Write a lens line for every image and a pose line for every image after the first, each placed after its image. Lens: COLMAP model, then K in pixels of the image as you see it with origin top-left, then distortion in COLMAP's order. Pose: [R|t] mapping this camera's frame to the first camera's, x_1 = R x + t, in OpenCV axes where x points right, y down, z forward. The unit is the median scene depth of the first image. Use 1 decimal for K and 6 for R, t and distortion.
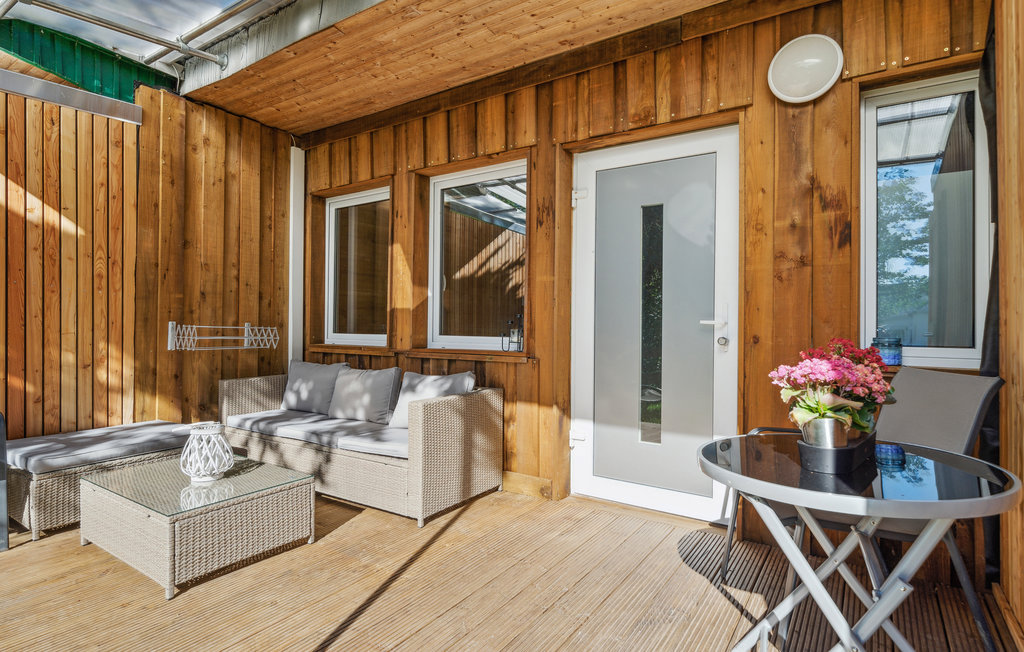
lens RADIAL K [[541.2, 0, 509.9], [0, 541.2, 324.9], [0, 0, 1]] dist [0.000733, 0.000022]
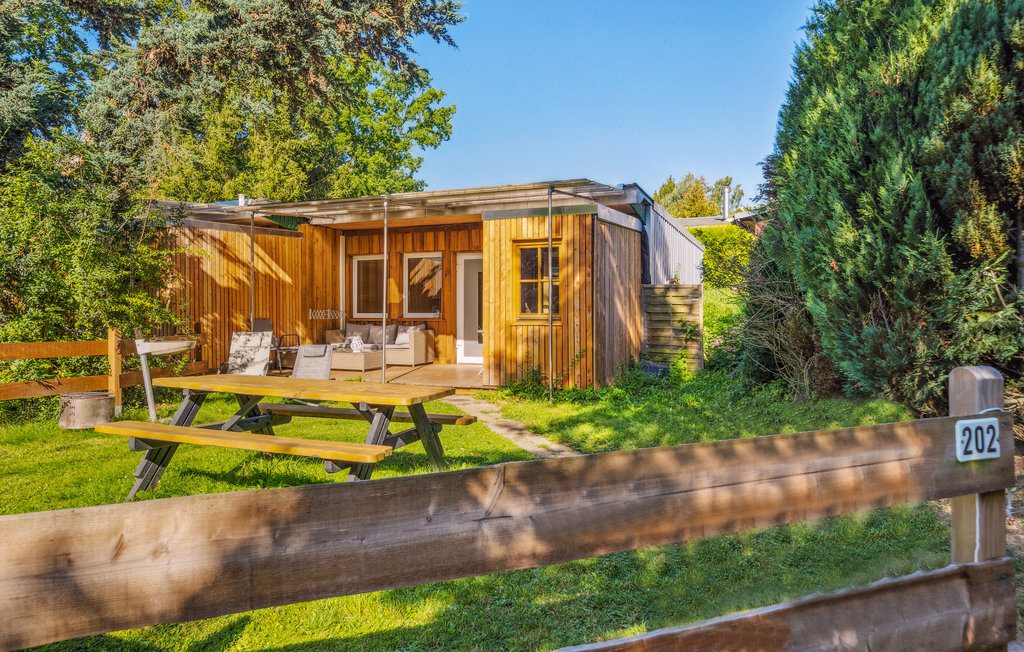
lens RADIAL K [[695.1, 0, 511.0], [0, 695.1, 324.0], [0, 0, 1]] dist [-0.000341, -0.000002]
pose [[0.984686, -0.012057, 0.173918, -0.256089], [0.008987, 0.999790, 0.018432, 0.017471], [-0.174104, -0.016587, 0.984588, -2.785960]]
